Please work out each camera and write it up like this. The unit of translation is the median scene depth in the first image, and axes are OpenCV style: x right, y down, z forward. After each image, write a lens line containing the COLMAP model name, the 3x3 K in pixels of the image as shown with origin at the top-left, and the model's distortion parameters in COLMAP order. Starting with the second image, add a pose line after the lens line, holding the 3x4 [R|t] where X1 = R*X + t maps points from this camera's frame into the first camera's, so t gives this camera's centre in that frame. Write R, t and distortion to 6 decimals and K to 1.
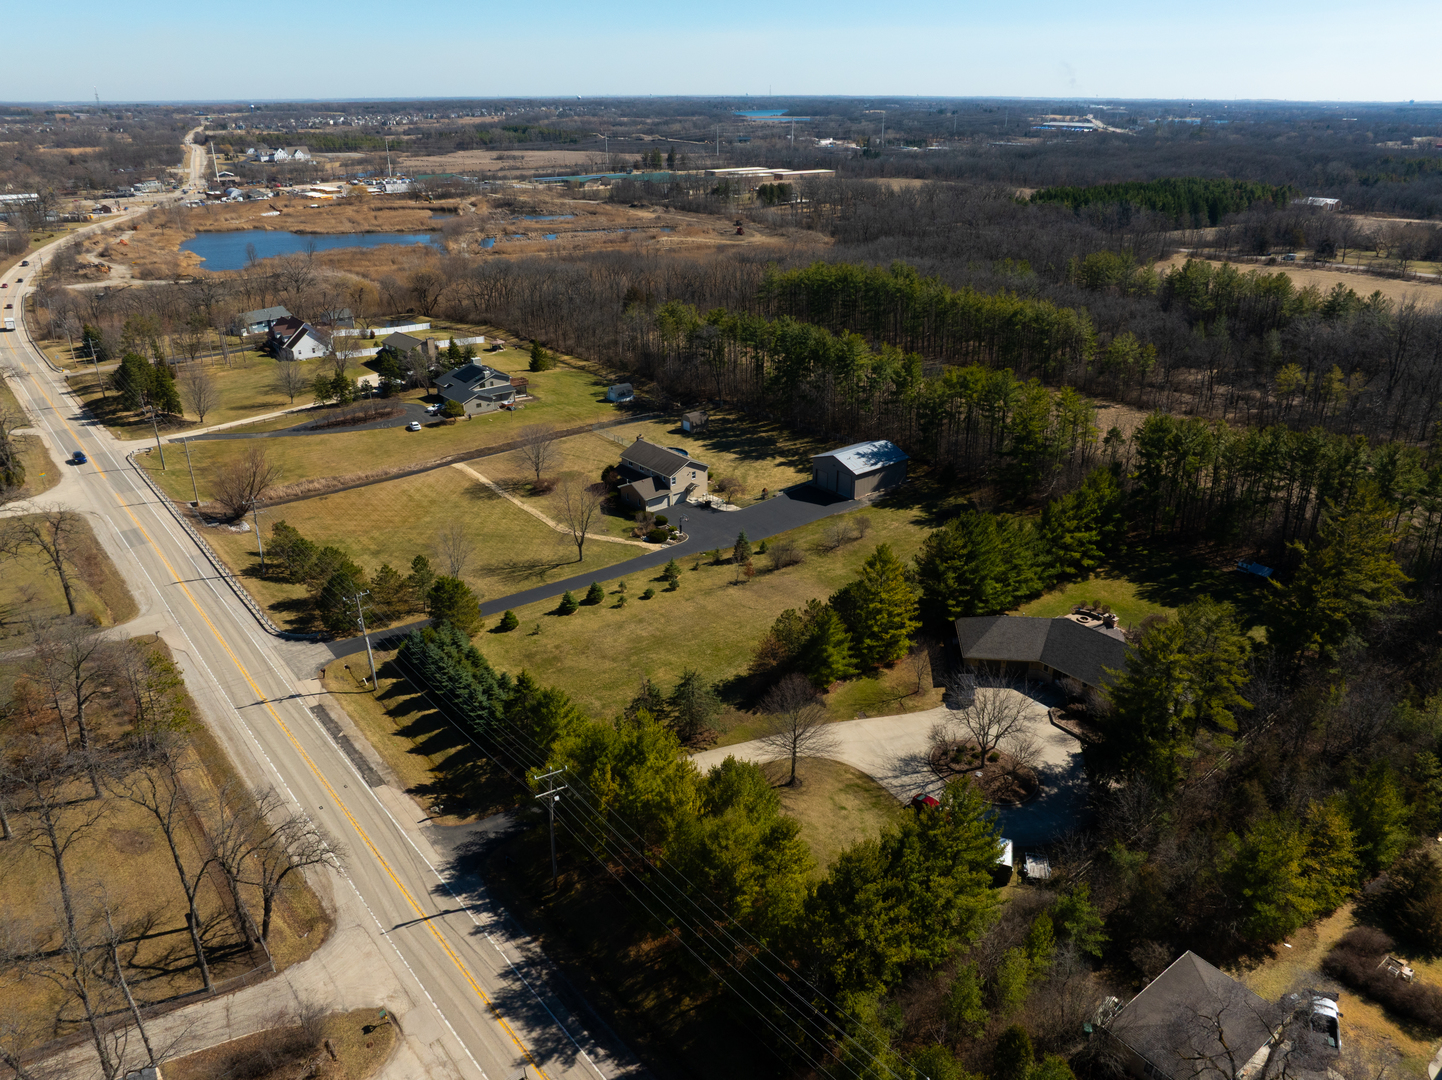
lens RADIAL K [[1011.2, 0, 721.6], [0, 1011.2, 543.6], [0, 0, 1]] dist [-0.045400, 0.014611]
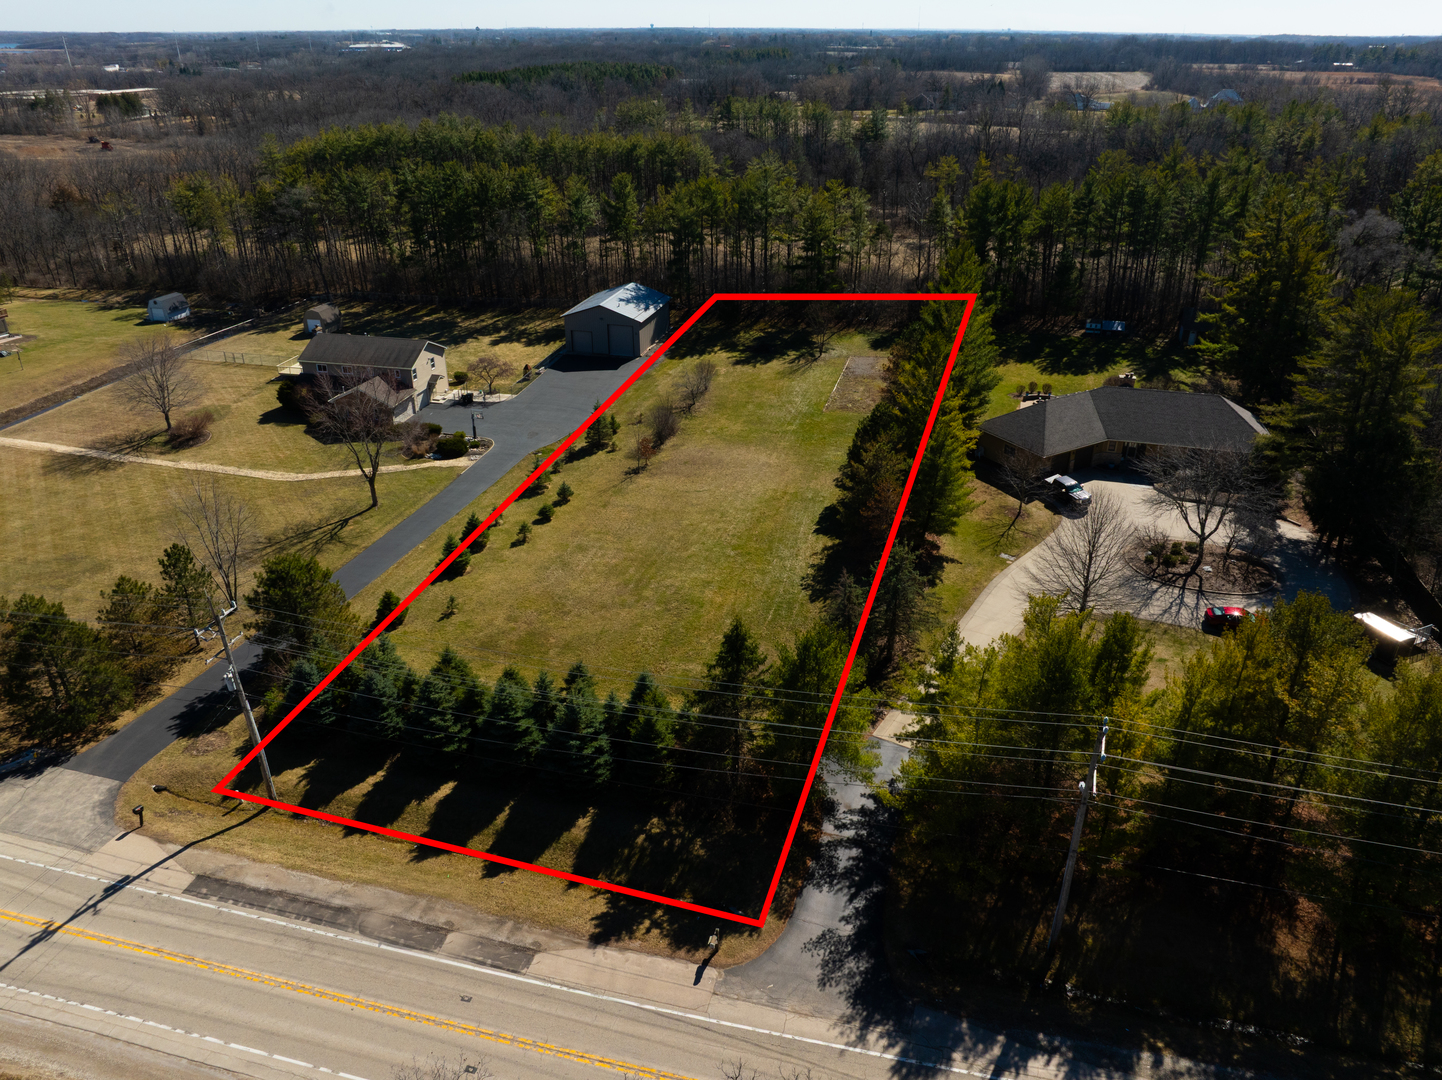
lens RADIAL K [[1011.2, 0, 722.6], [0, 1011.2, 541.5], [0, 0, 1]] dist [-0.045400, 0.014611]
pose [[0.802898, -0.271968, 0.530461, -0.366467], [0.243389, 0.961871, 0.124762, 0.016029], [-0.544166, 0.028937, 0.838478, 0.444400]]
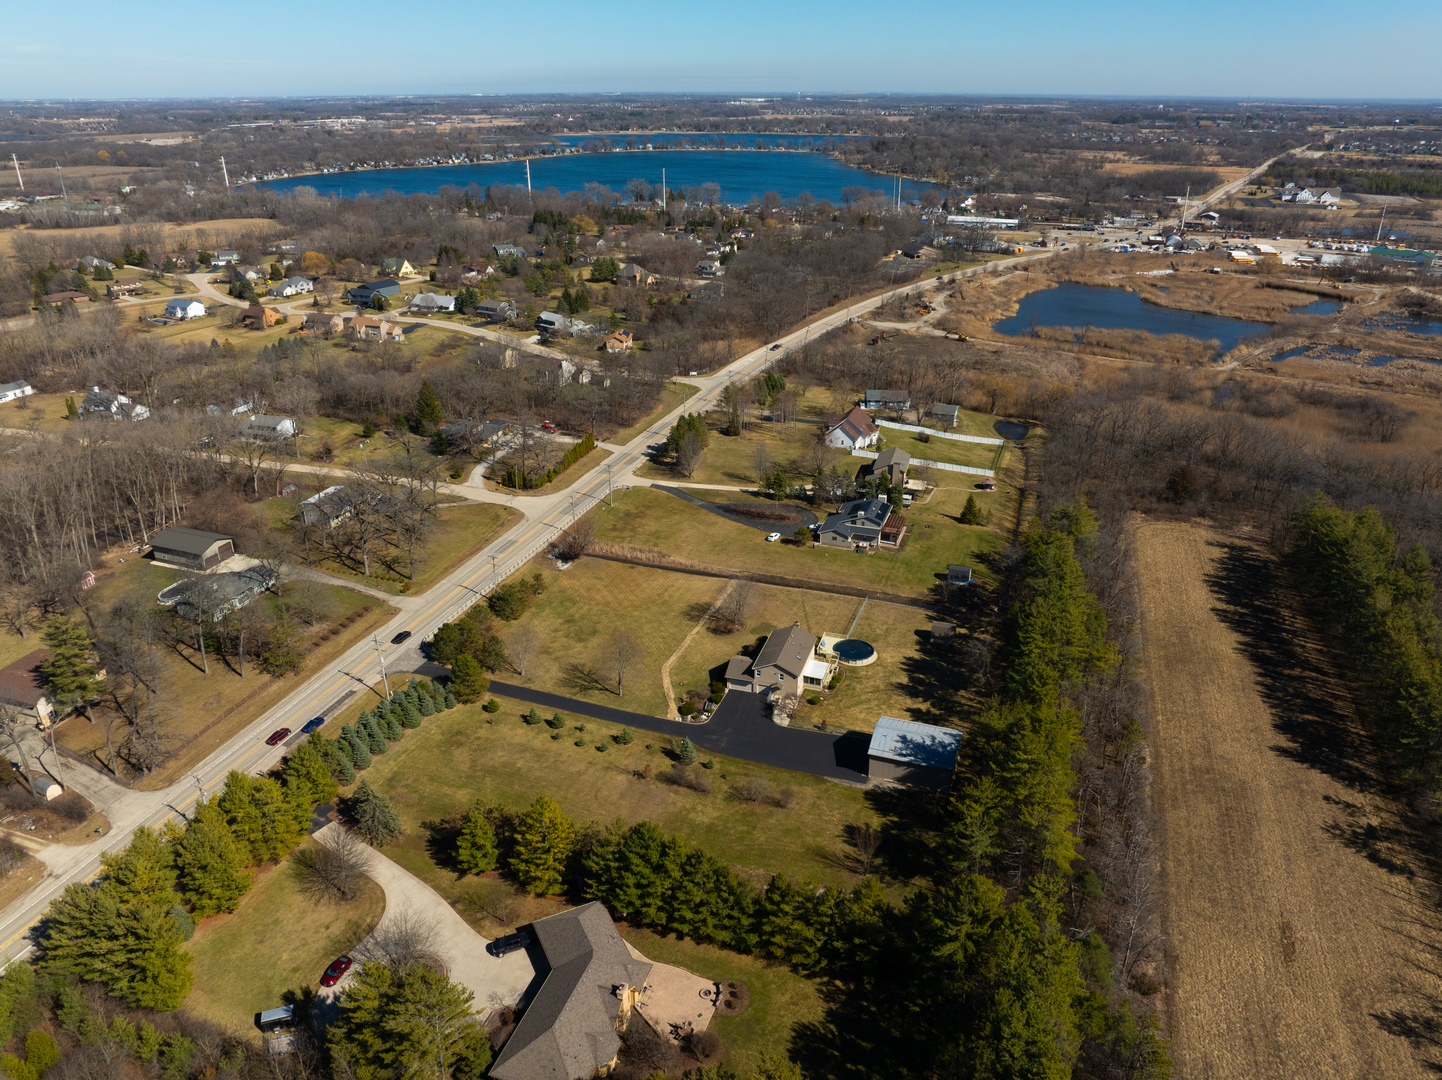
lens RADIAL K [[1011.2, 0, 721.4], [0, 1011.2, 538.7], [0, 0, 1]] dist [-0.045400, 0.014611]
pose [[0.524225, 0.348540, -0.776987, 0.991355], [-0.347298, 0.920583, 0.178635, -0.512721], [0.777543, 0.176201, 0.603640, 0.384112]]
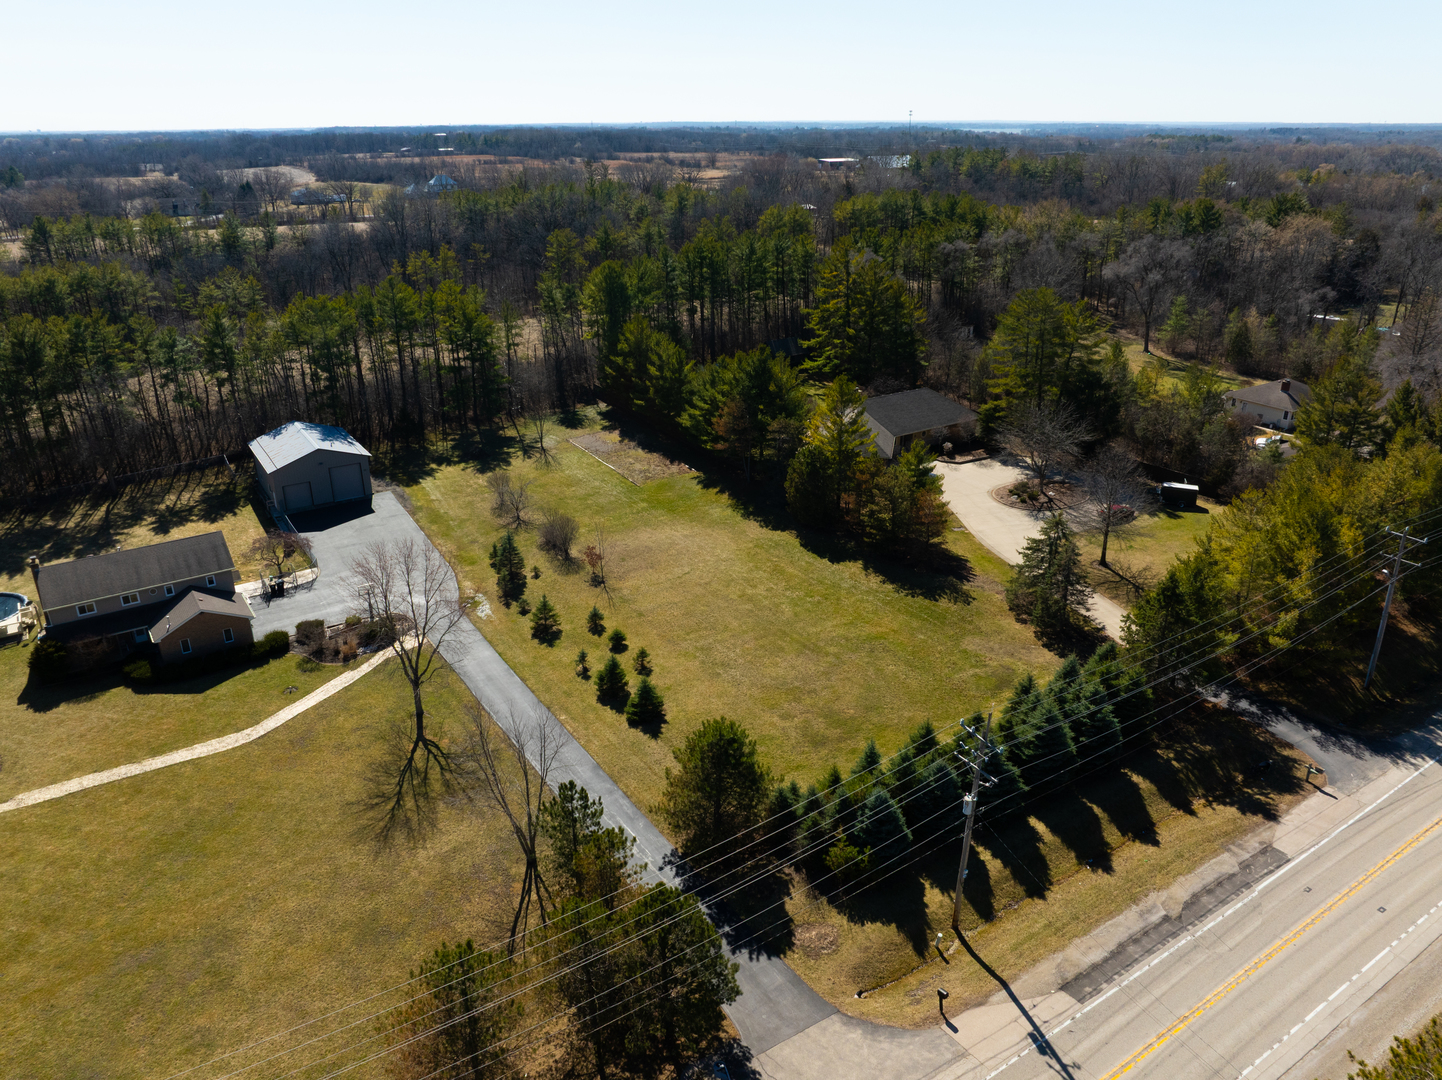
lens RADIAL K [[1011.2, 0, 725.8], [0, 1011.2, 540.0], [0, 0, 1]] dist [-0.045400, 0.014611]
pose [[0.103478, -0.385272, 0.916983, -0.661470], [0.414144, 0.854902, 0.312454, -0.179536], [-0.904310, 0.347431, 0.248022, 0.859970]]
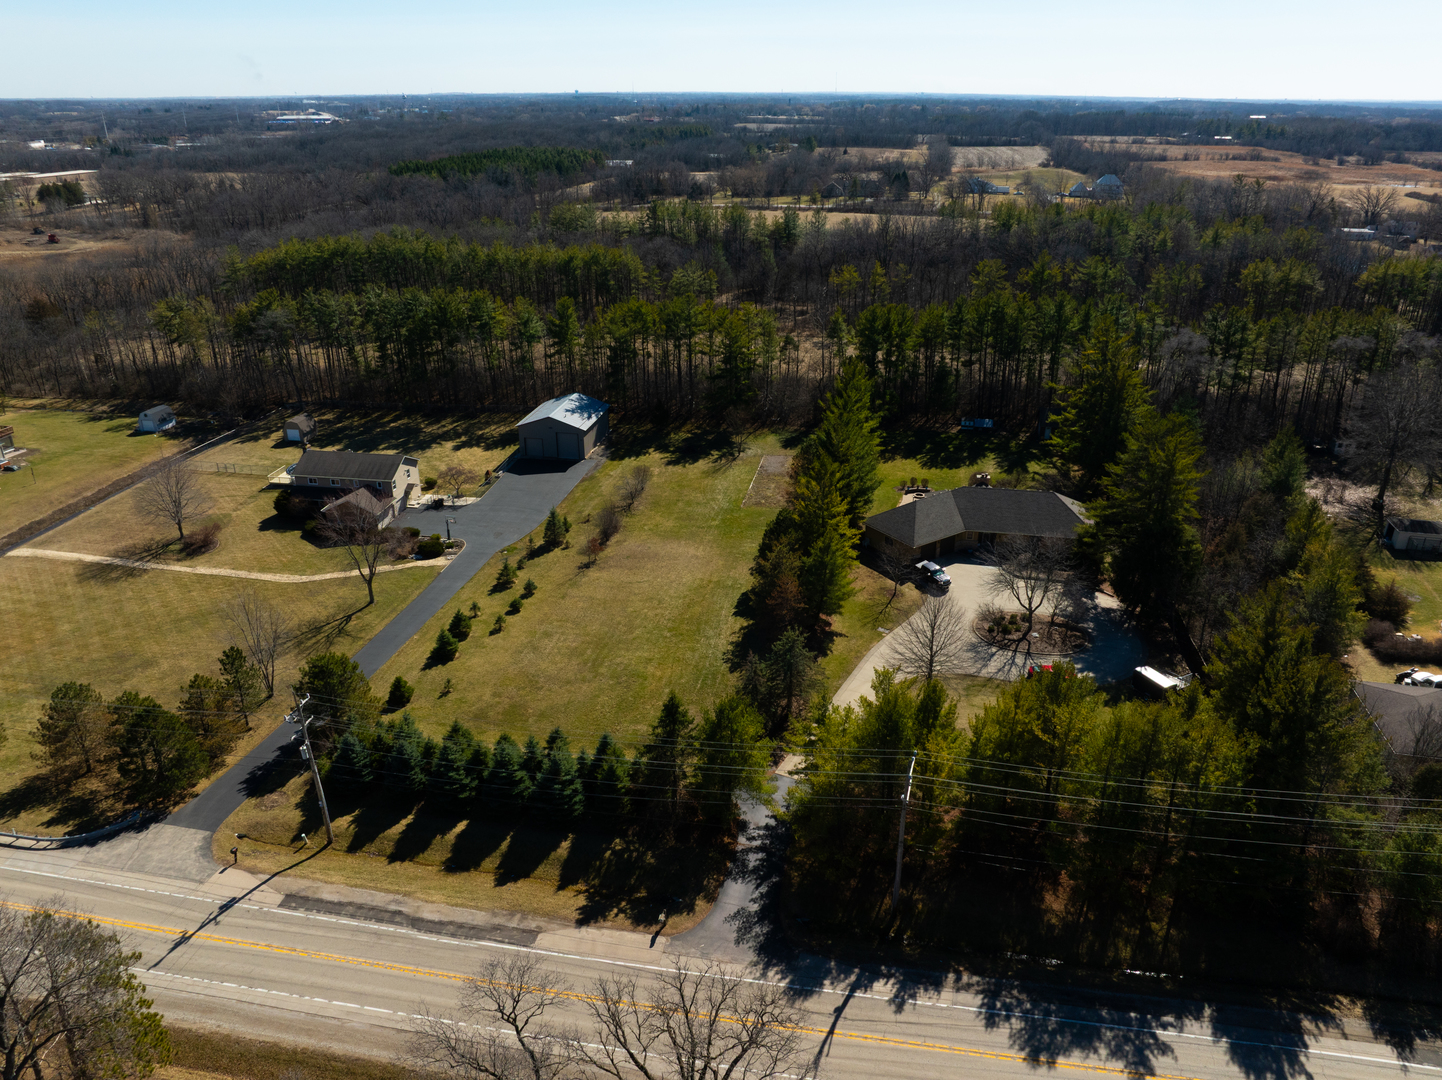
lens RADIAL K [[1011.2, 0, 722.4], [0, 1011.2, 539.9], [0, 0, 1]] dist [-0.045400, 0.014611]
pose [[0.759601, -0.265377, 0.593786, -0.452793], [0.266258, 0.959843, 0.088366, -0.029452], [-0.593392, 0.090977, 0.799756, 0.295513]]
